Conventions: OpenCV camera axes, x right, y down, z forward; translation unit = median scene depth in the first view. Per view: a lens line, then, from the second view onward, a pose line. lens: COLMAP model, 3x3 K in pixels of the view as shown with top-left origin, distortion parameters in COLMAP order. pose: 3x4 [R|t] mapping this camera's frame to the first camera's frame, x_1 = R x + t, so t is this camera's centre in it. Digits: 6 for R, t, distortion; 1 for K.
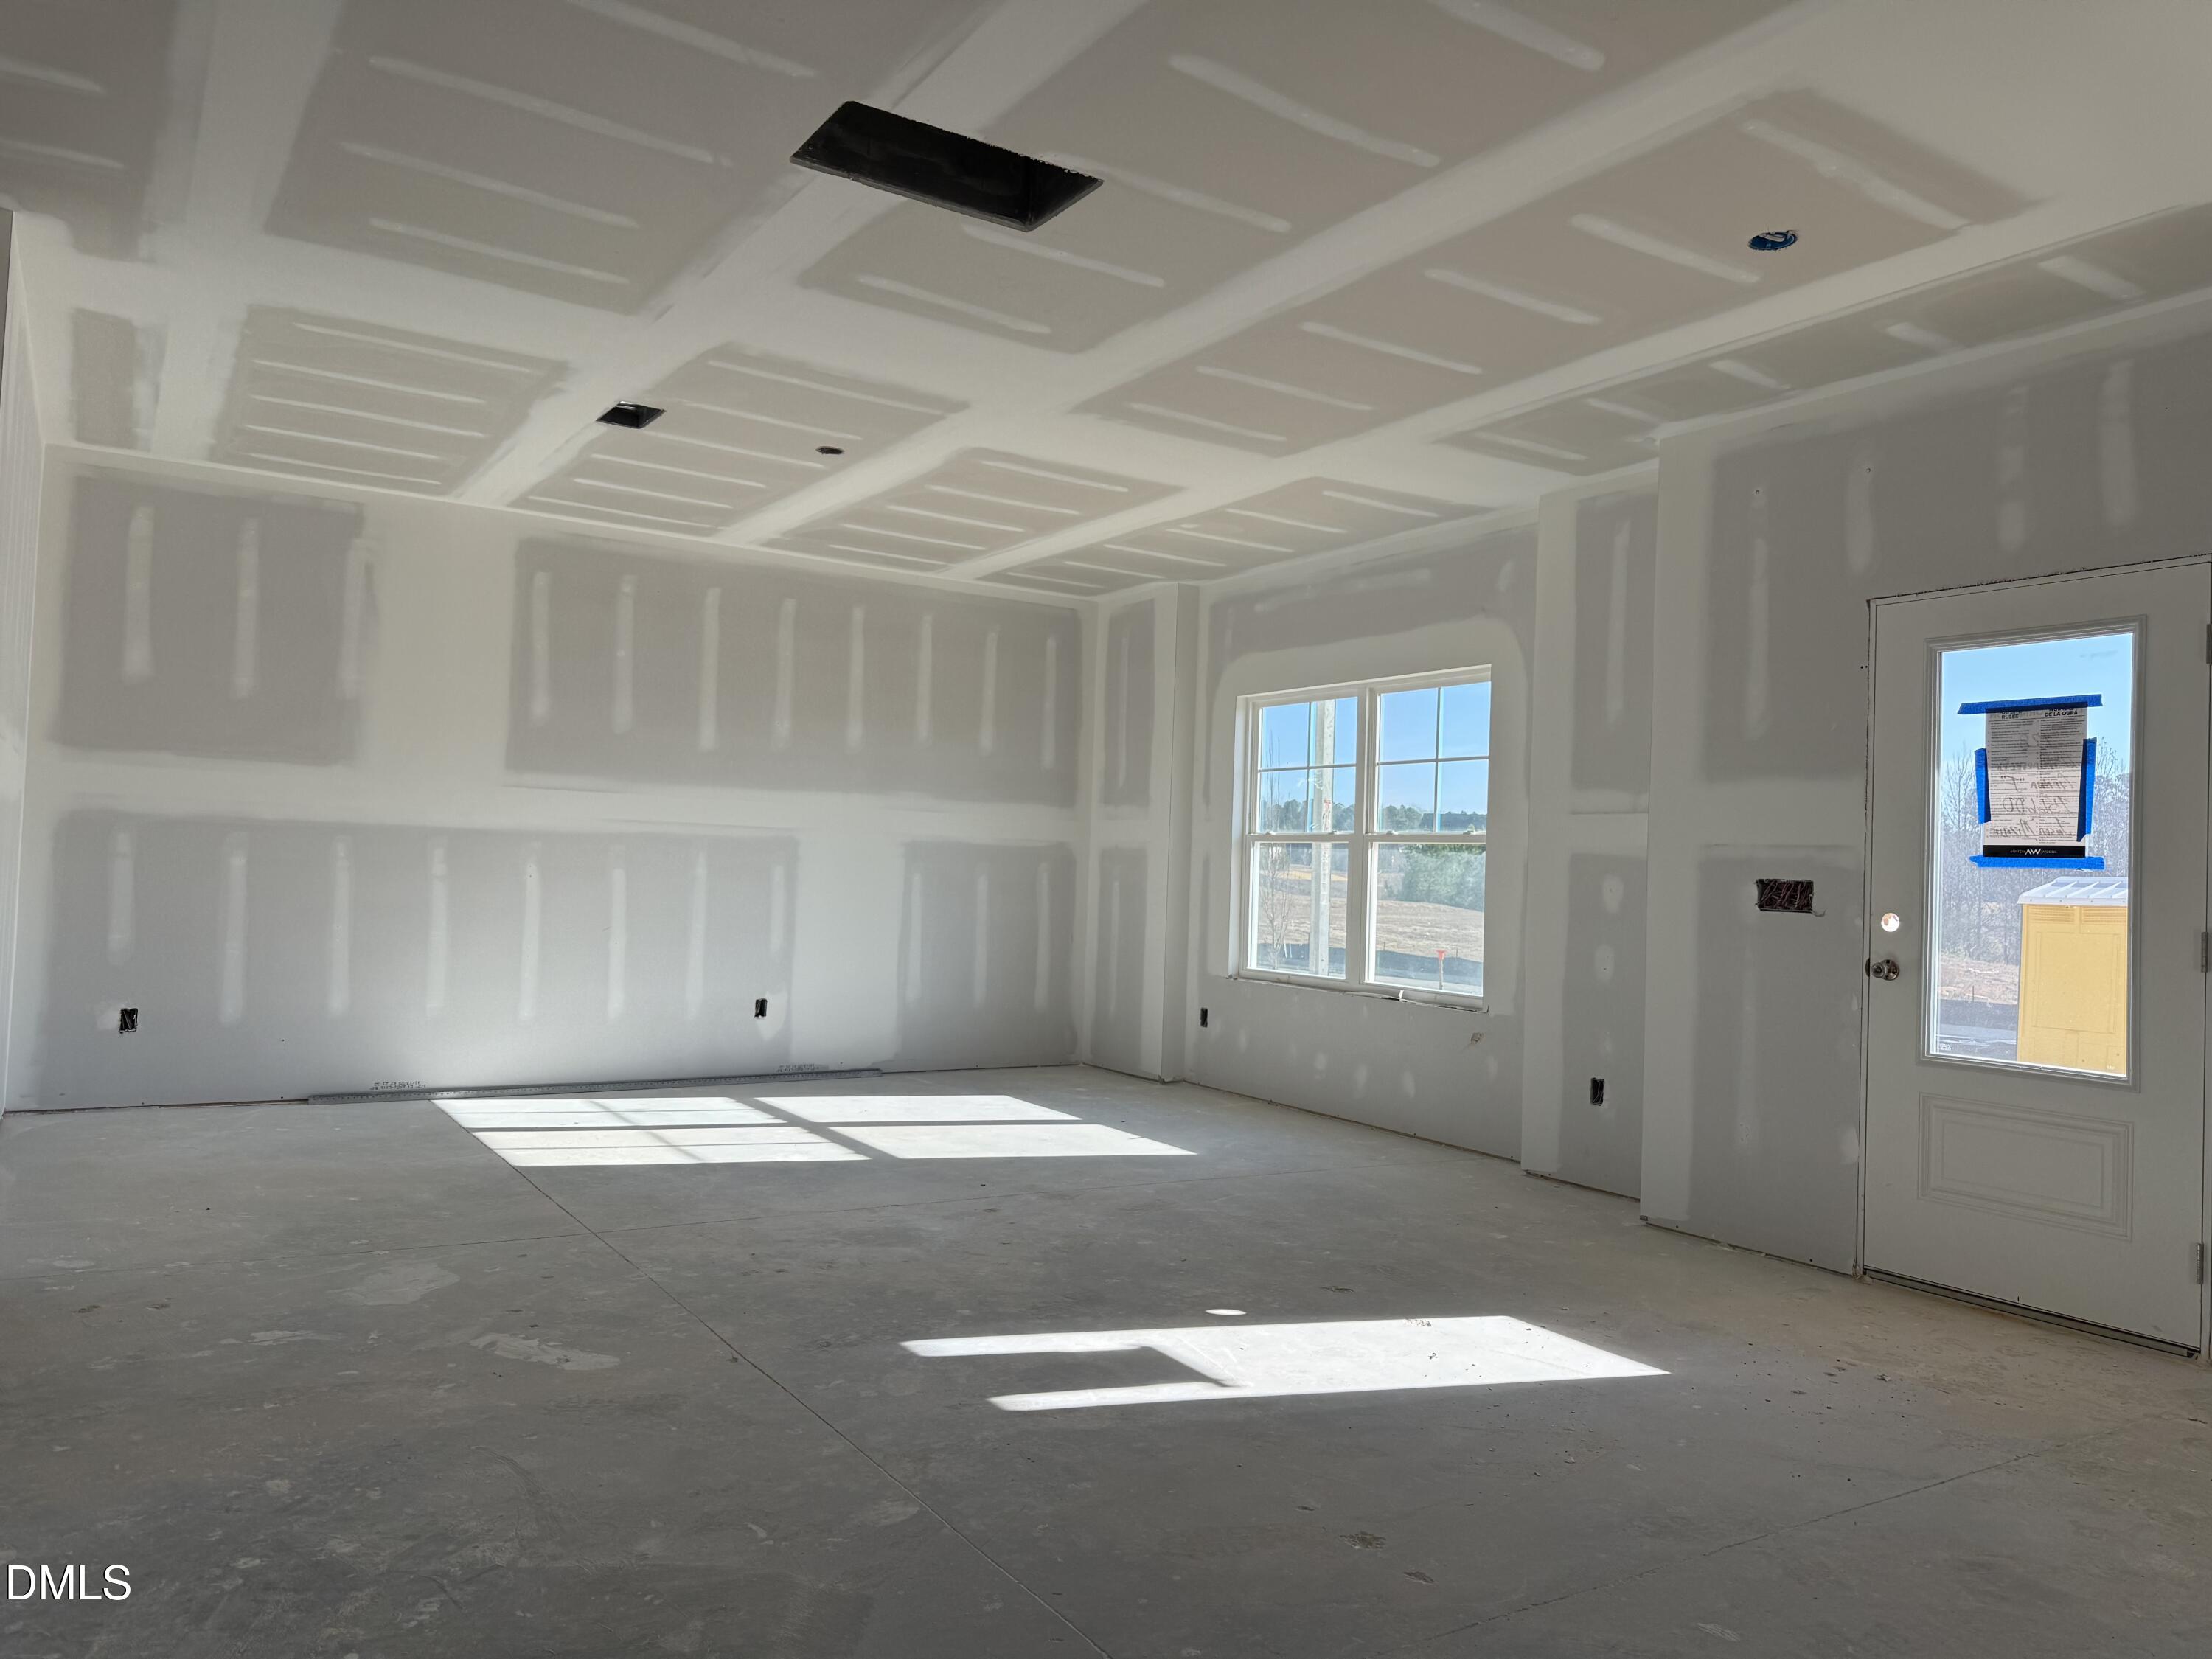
lens RADIAL K [[1551.4, 0, 1095.6], [0, 1551.4, 833.6], [0, 0, 1]] dist [0.064672, -0.072728]
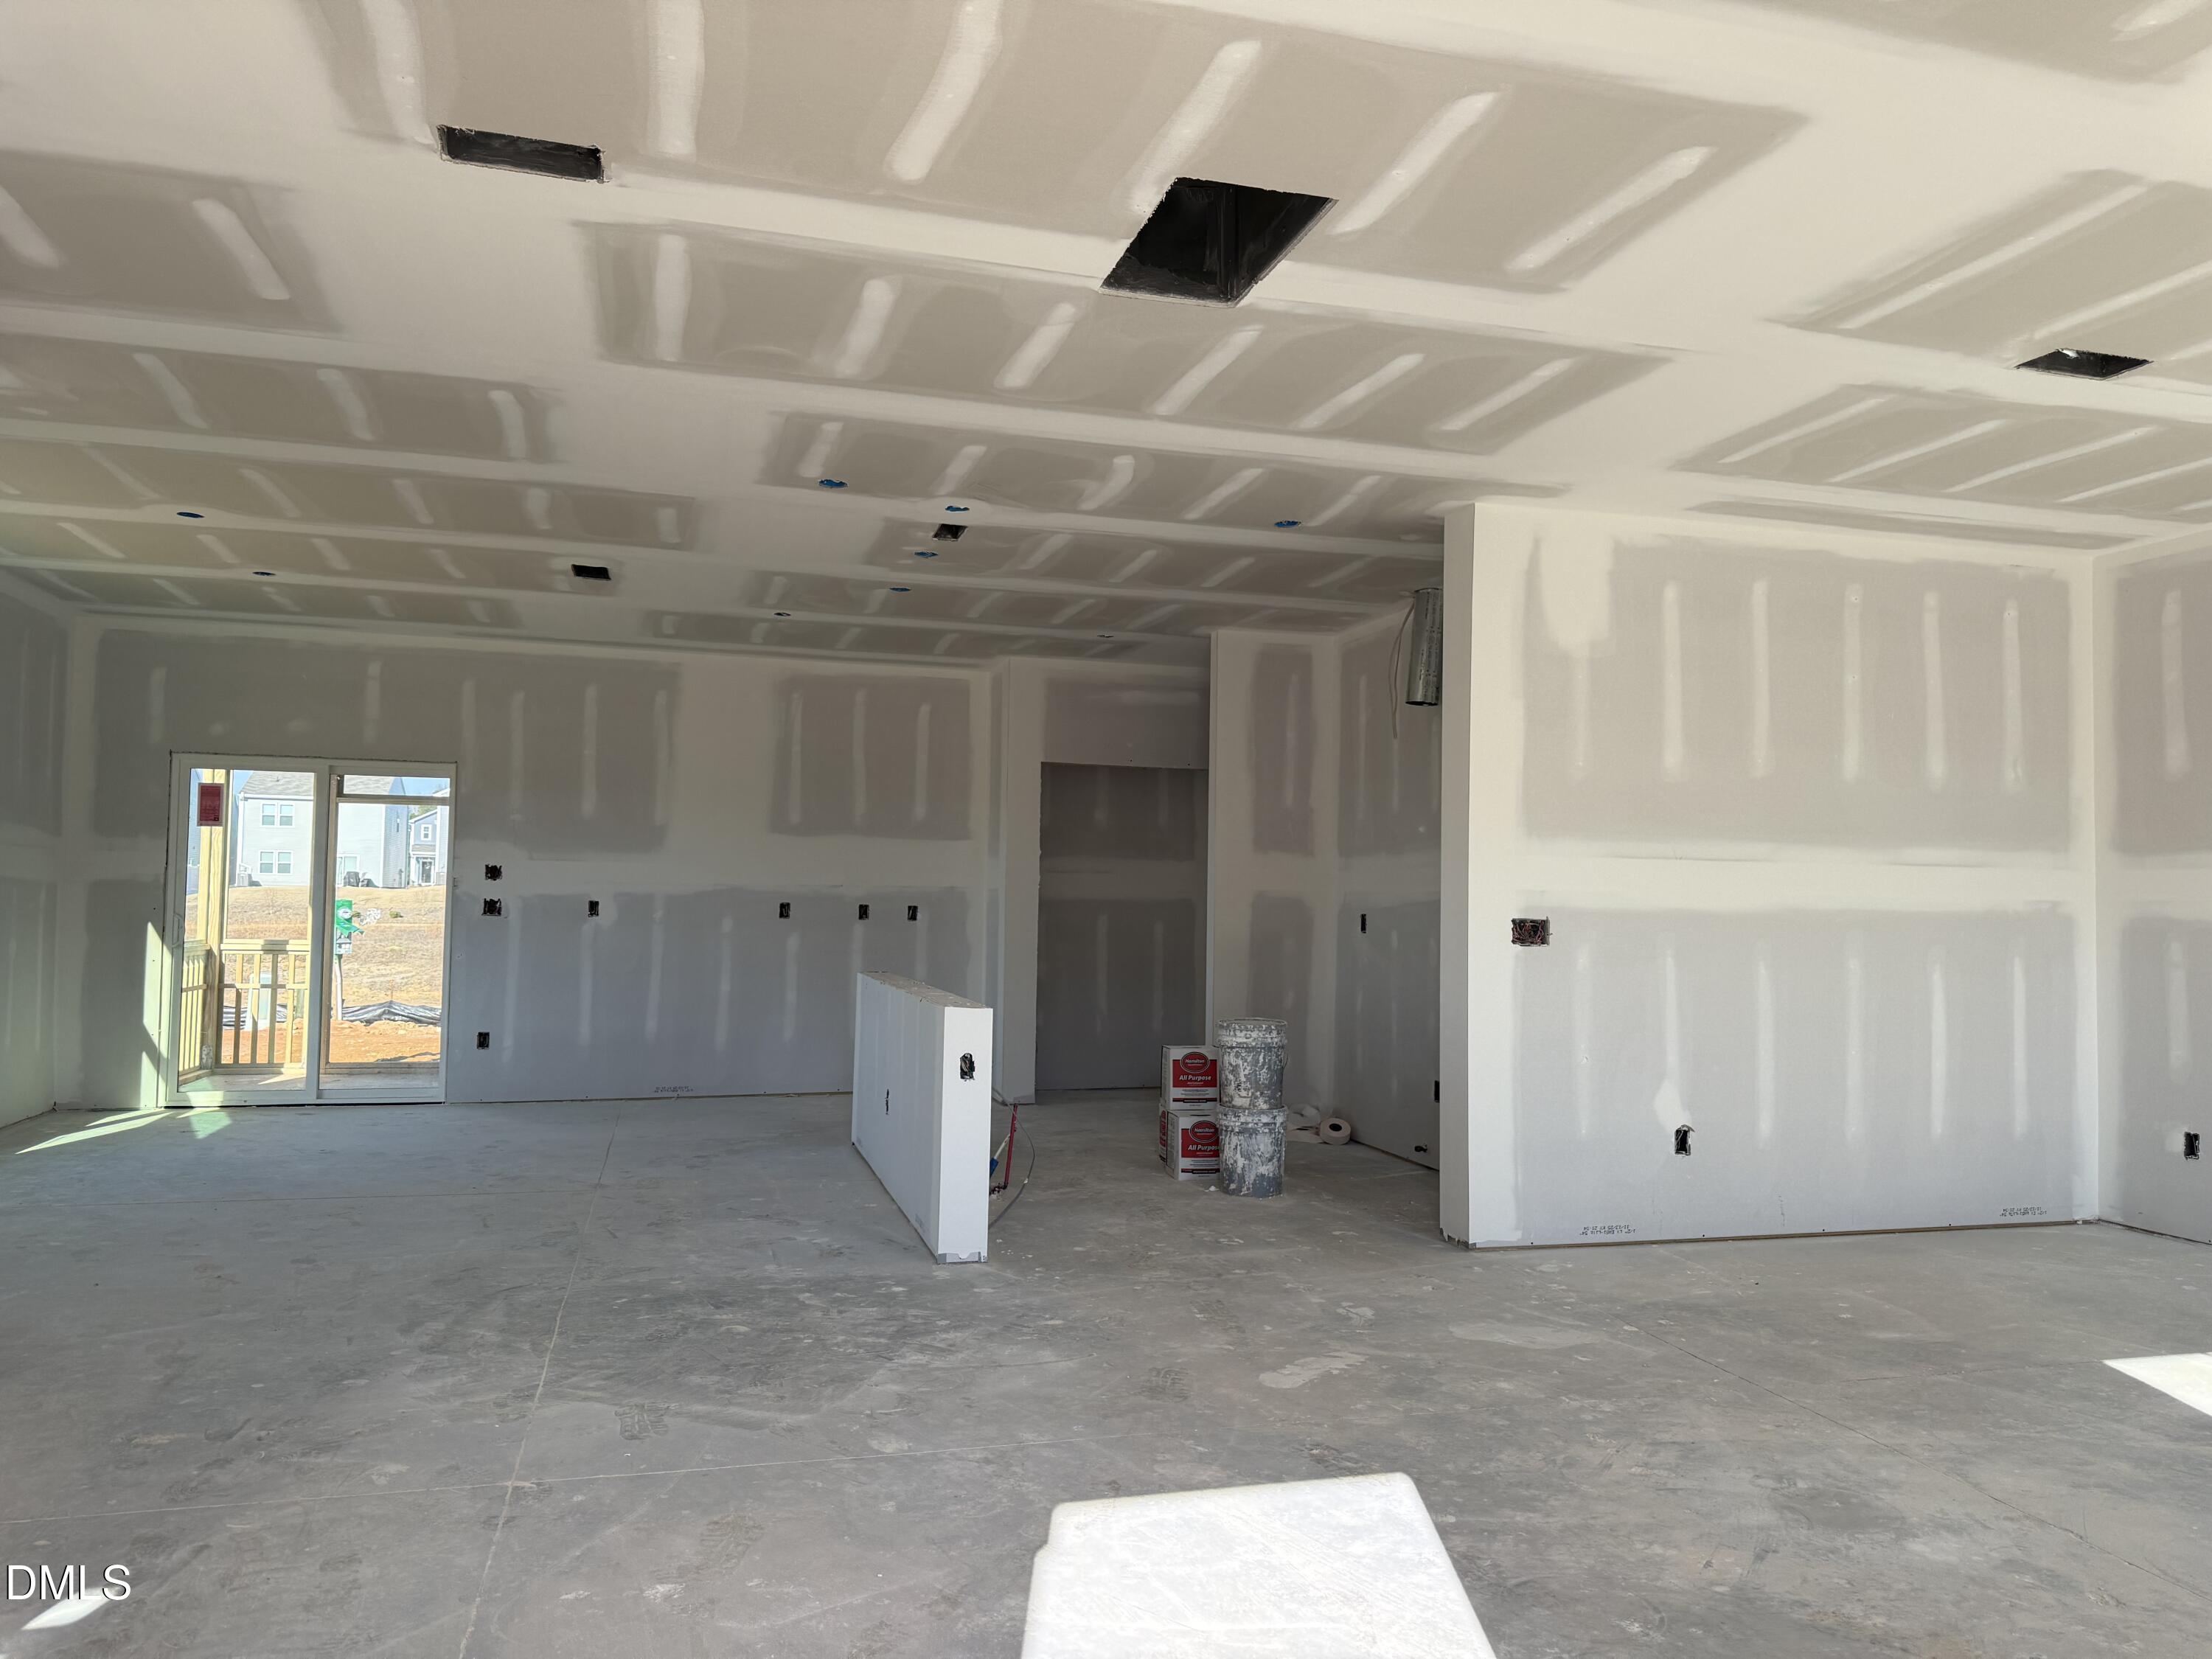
lens RADIAL K [[1551.4, 0, 1095.6], [0, 1551.4, 833.6], [0, 0, 1]] dist [0.064672, -0.072728]
pose [[-0.285391, -0.084795, -0.954653, 0.814262], [-0.004137, 0.996178, -0.087247, 0.035502], [0.958402, -0.020950, -0.284651, 1.155604]]
